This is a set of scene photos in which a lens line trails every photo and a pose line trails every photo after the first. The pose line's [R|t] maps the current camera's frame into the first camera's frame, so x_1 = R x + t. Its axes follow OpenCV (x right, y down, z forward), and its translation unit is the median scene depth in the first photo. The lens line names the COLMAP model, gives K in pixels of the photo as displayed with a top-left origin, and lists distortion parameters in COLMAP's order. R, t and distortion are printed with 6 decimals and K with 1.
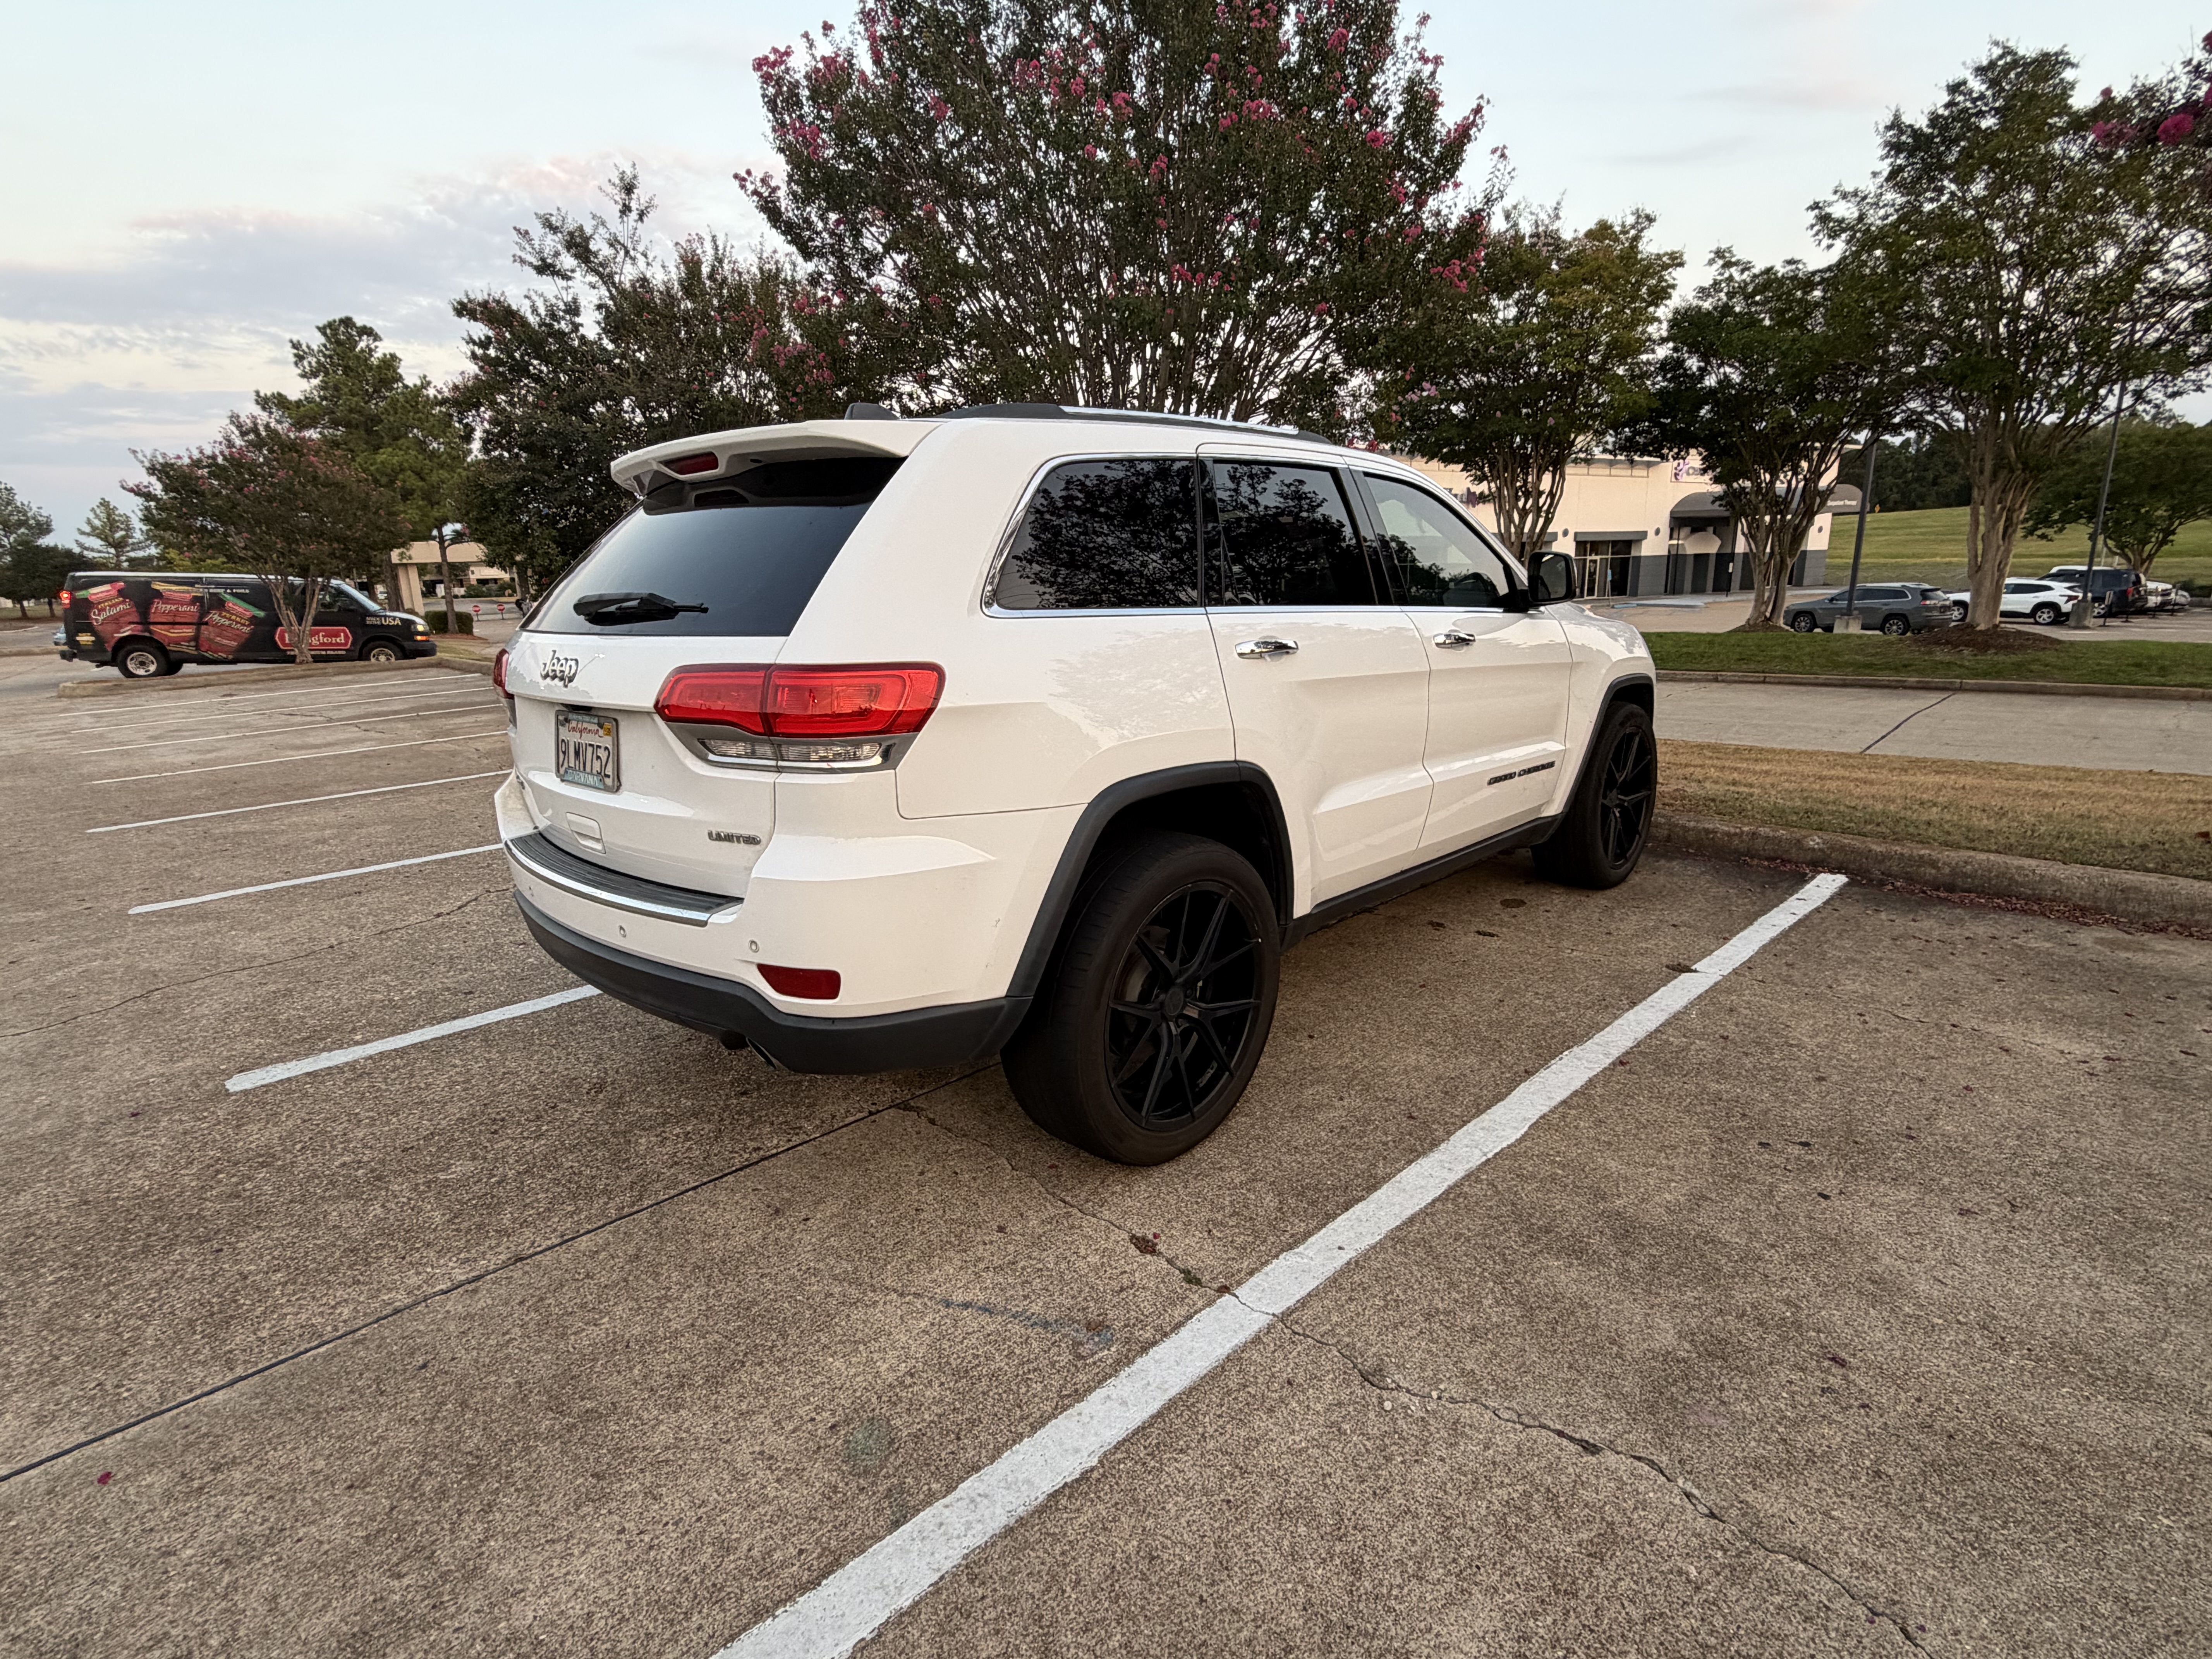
lens RADIAL K [[1108.3, 0, 1091.5], [0, 1108.3, 837.8], [0, 0, 1]] dist [0.000856, 0.000821]
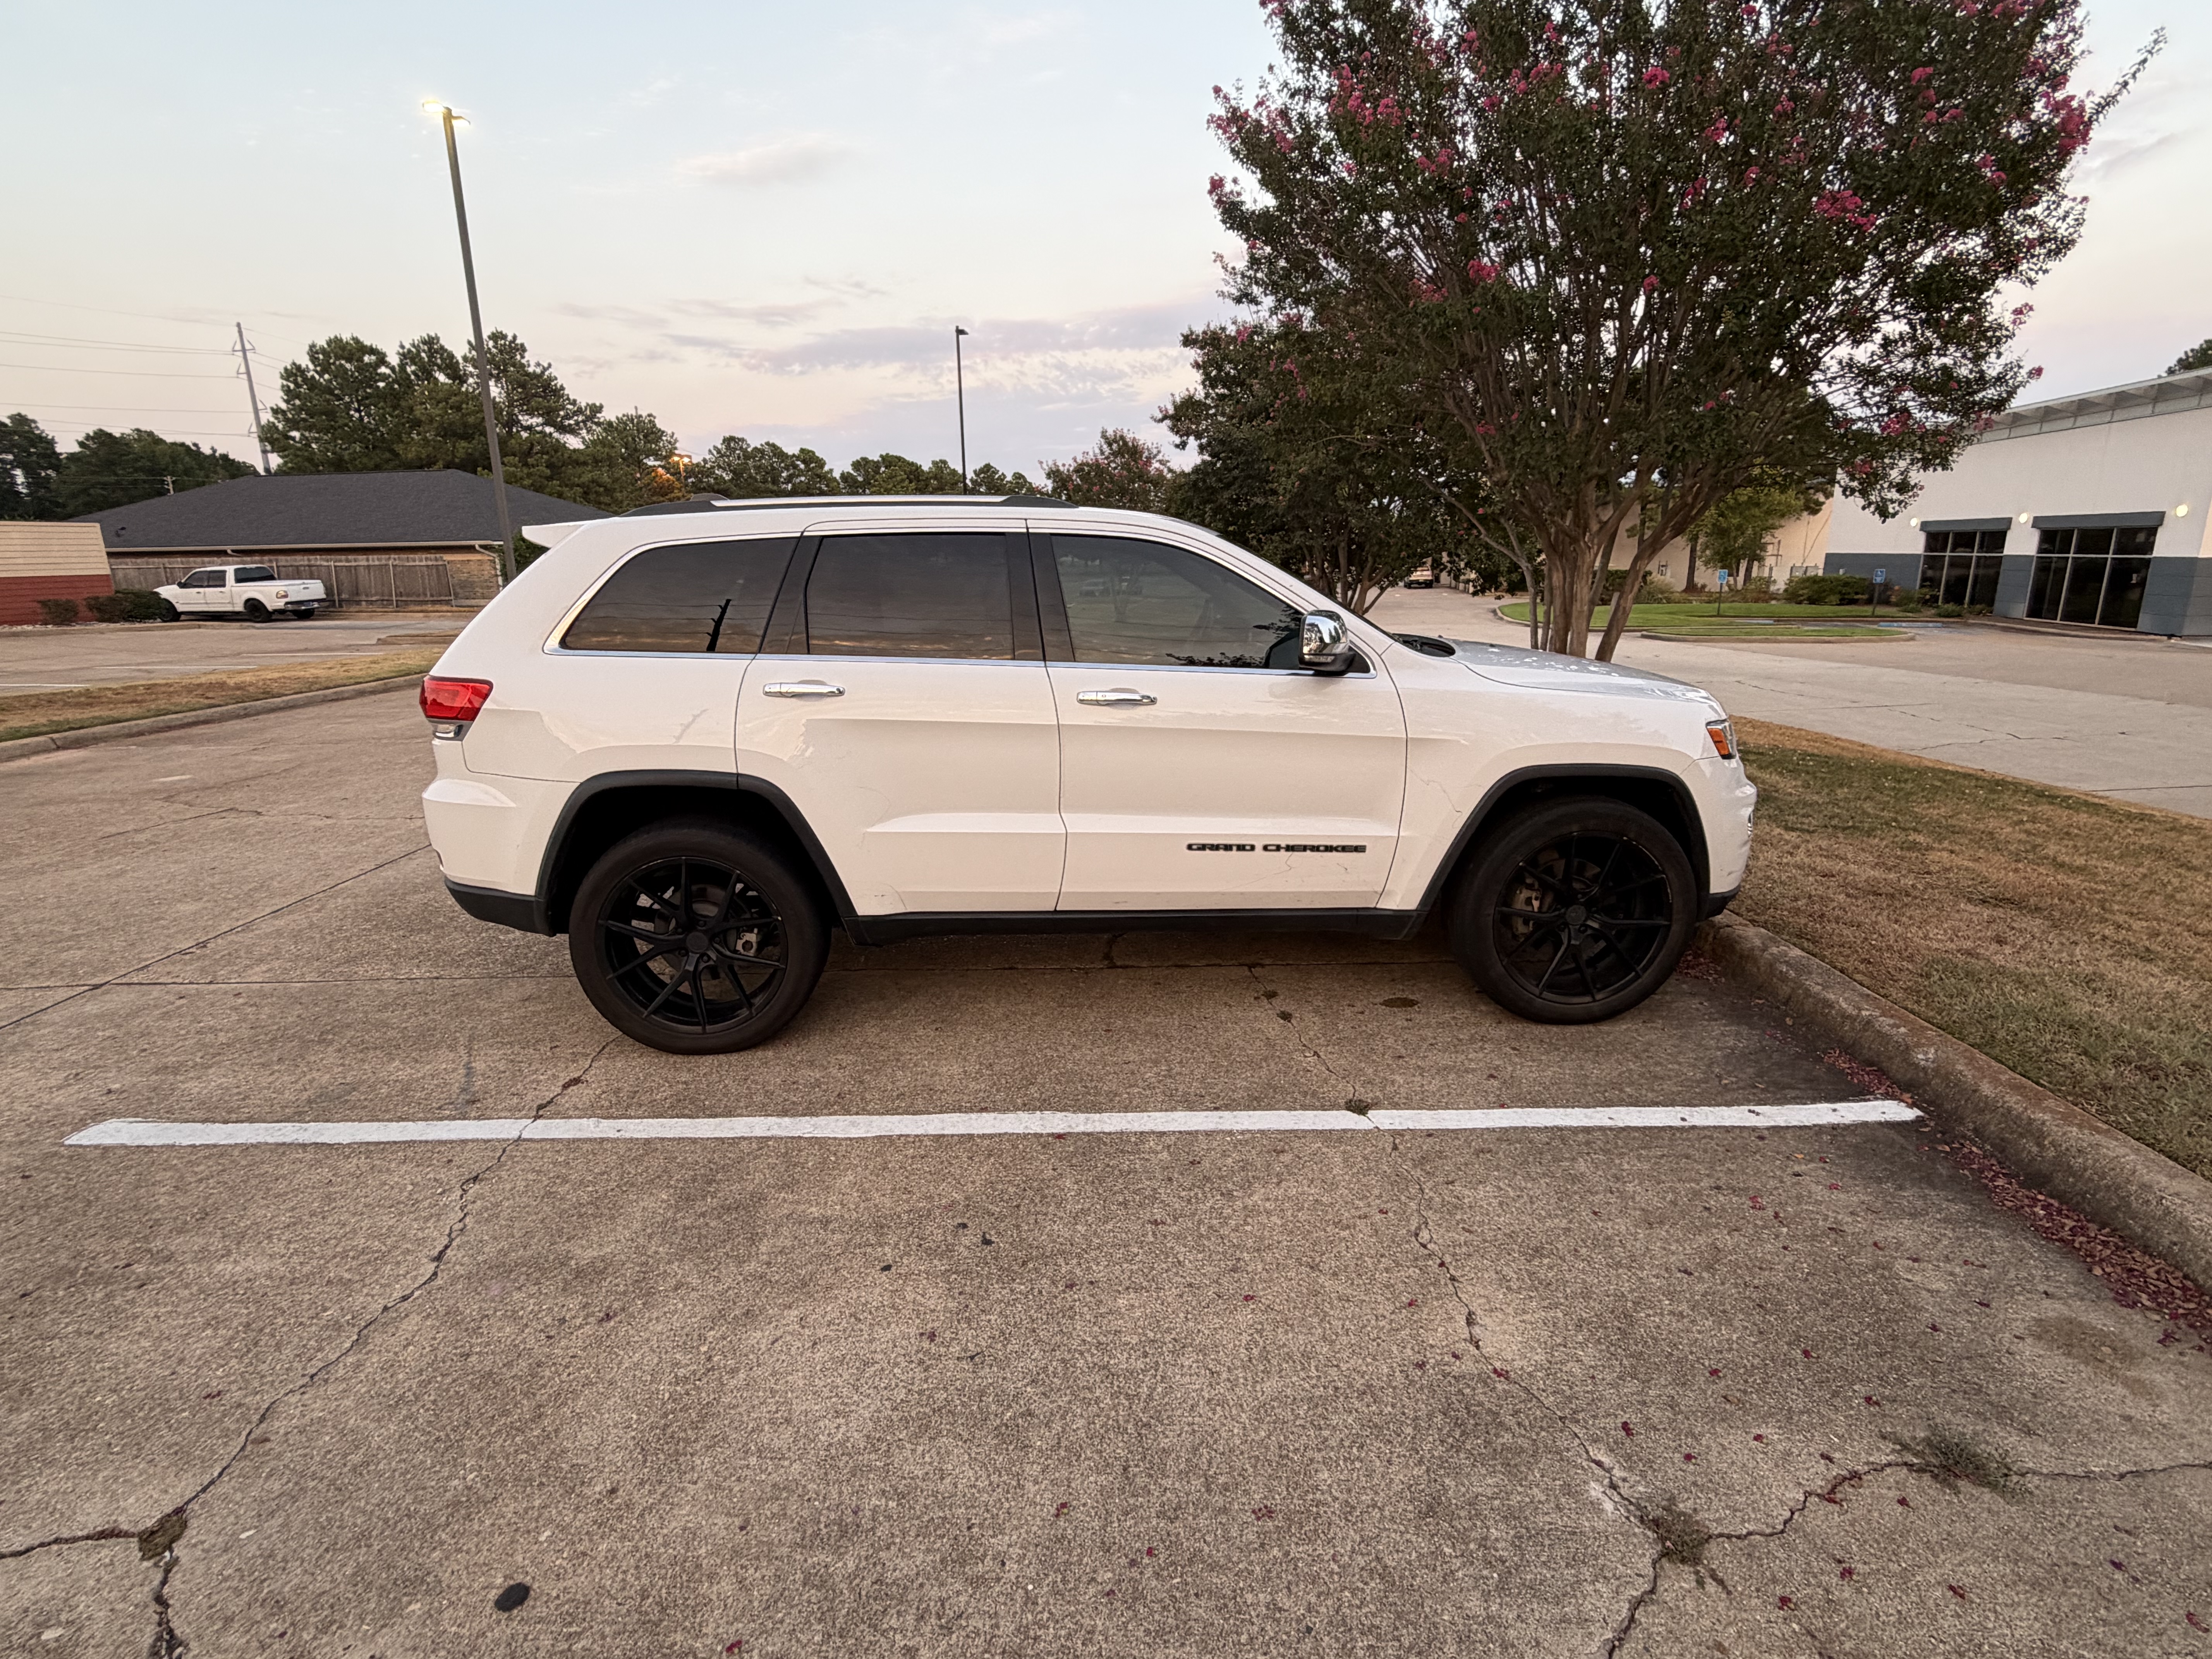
lens RADIAL K [[1108.3, 0, 1104.1], [0, 1108.3, 835.0], [0, 0, 1]] dist [0.000856, 0.000821]
pose [[0.723827, 0.186271, -0.664362, 0.737386], [-0.170369, 0.981306, 0.089515, -0.105084], [0.668617, 0.048393, 0.742031, 0.179082]]
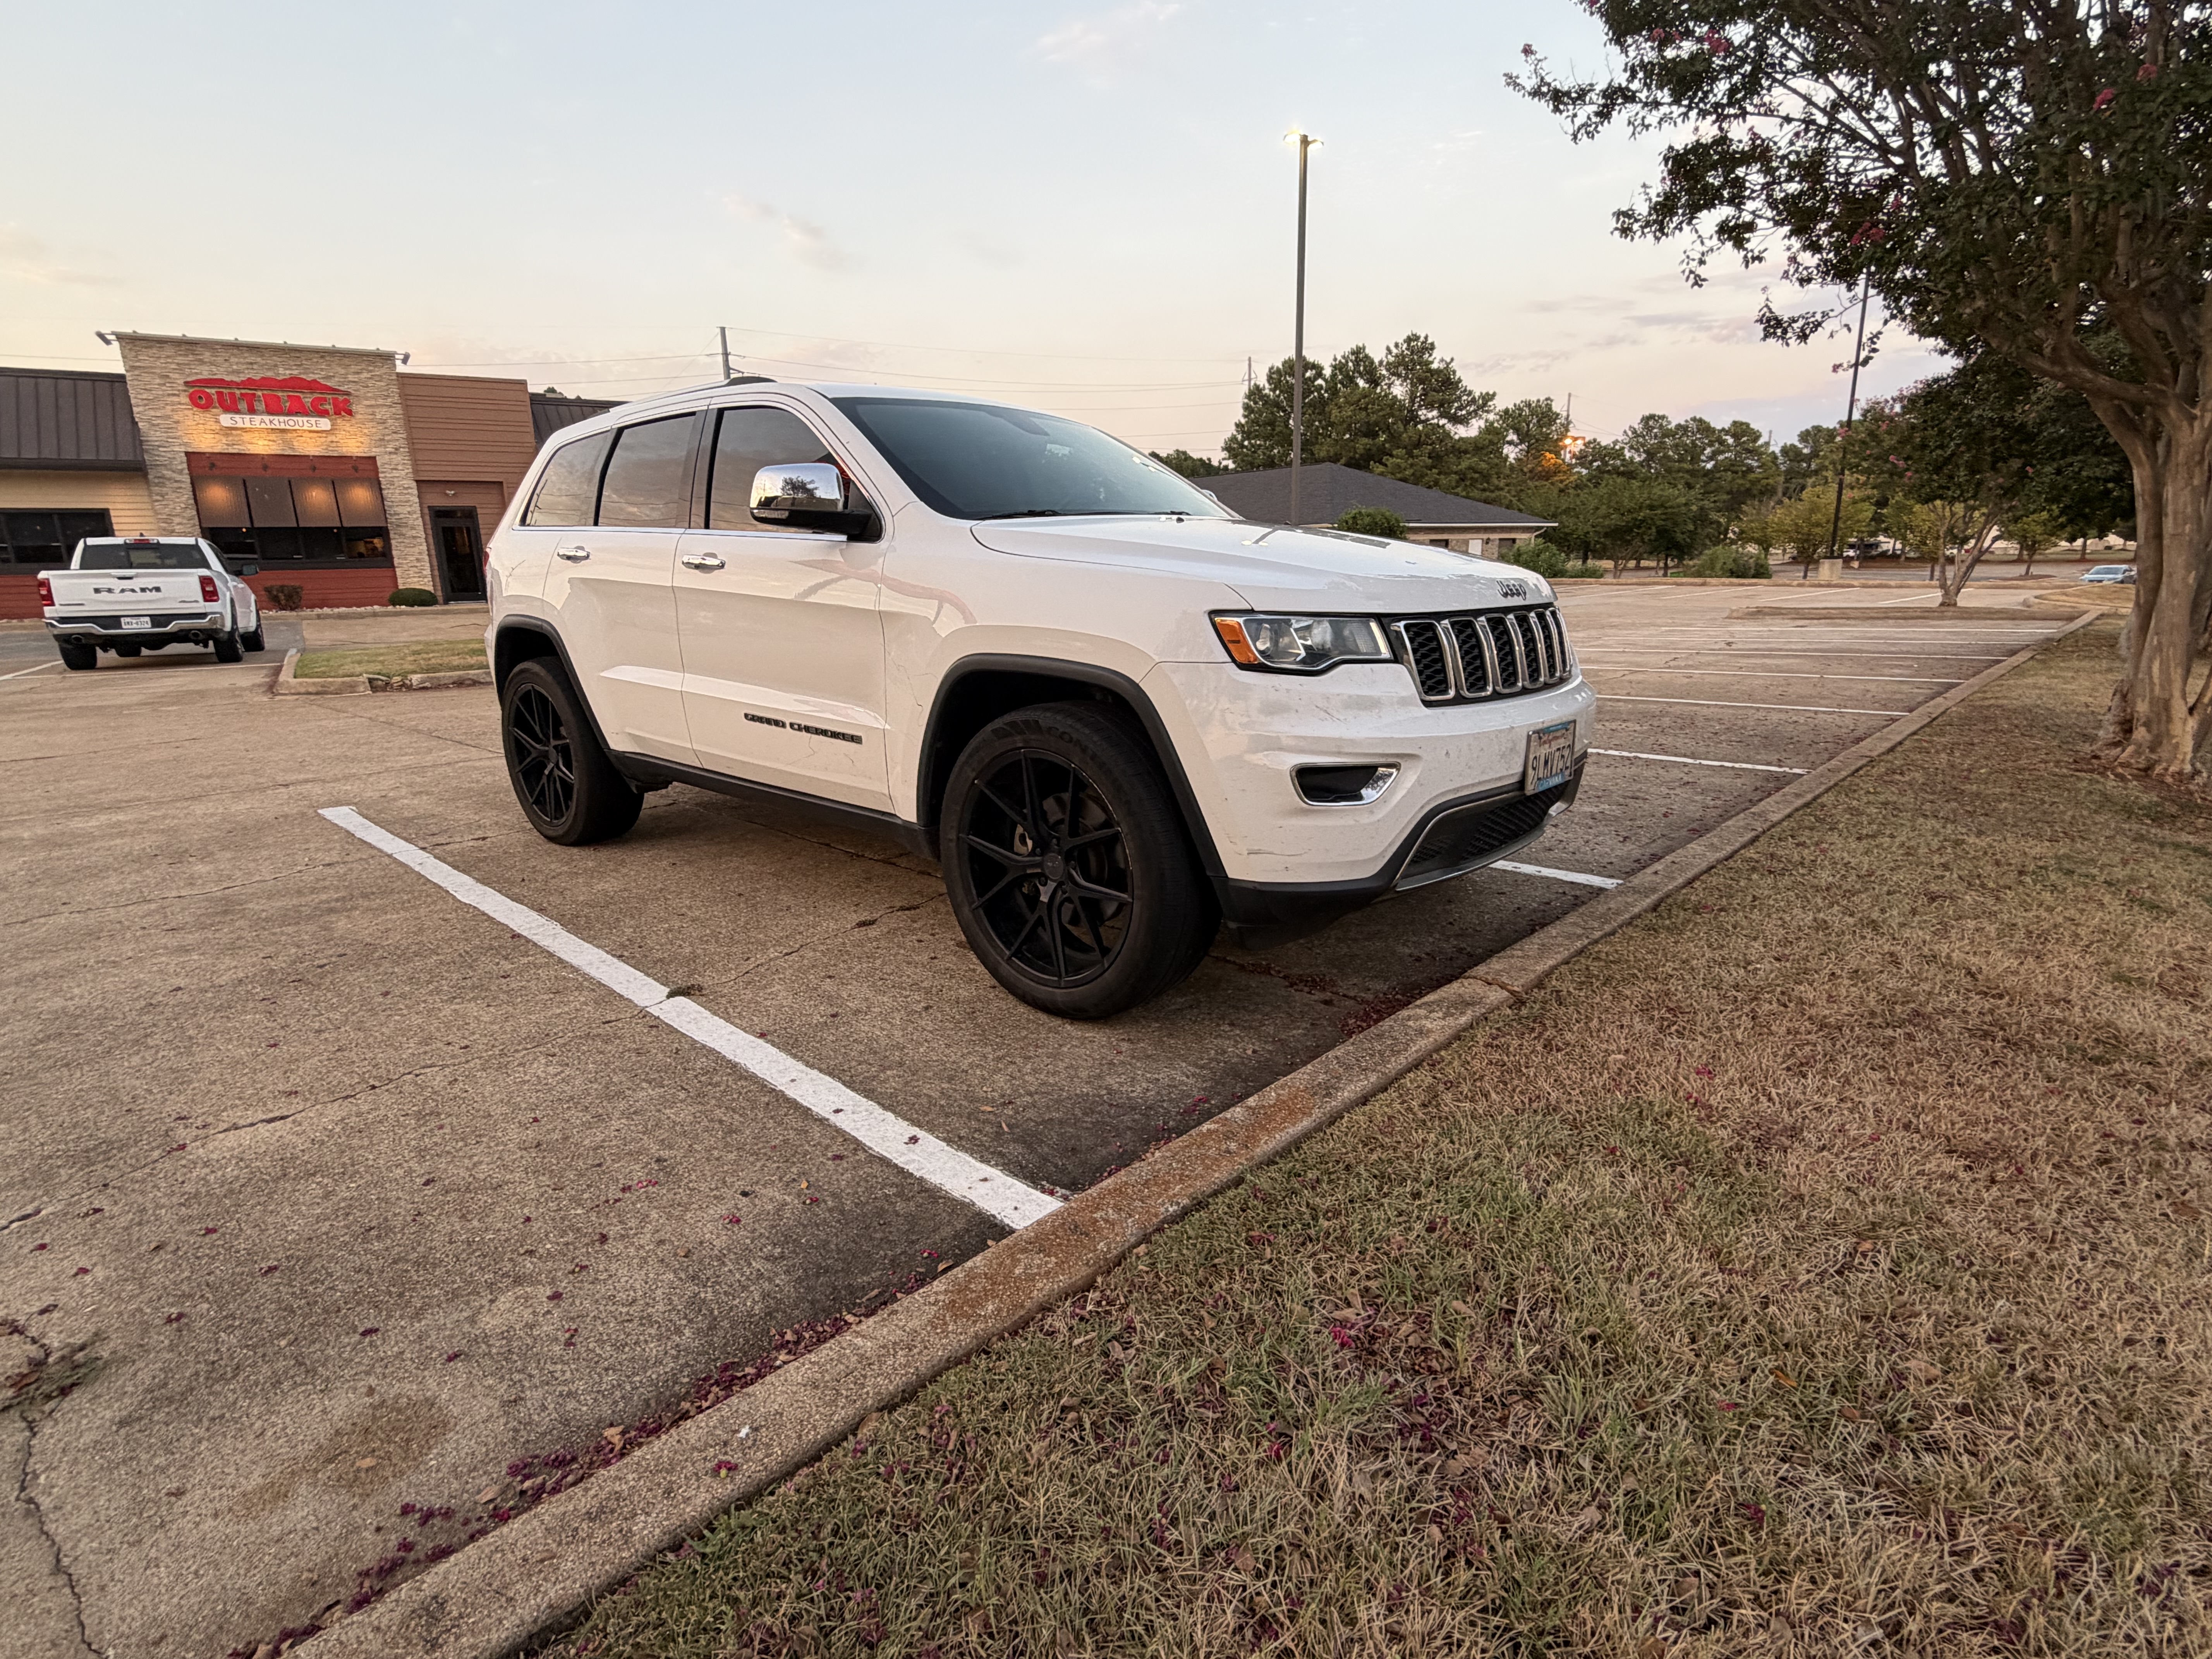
lens RADIAL K [[1108.3, 0, 1095.7], [0, 1108.3, 829.5], [0, 0, 1]] dist [0.000856, 0.000821]
pose [[0.037850, 0.262548, -0.964176, 1.029030], [-0.220923, 0.943191, 0.248161, -0.204982], [0.974557, 0.203615, 0.093703, 0.955293]]
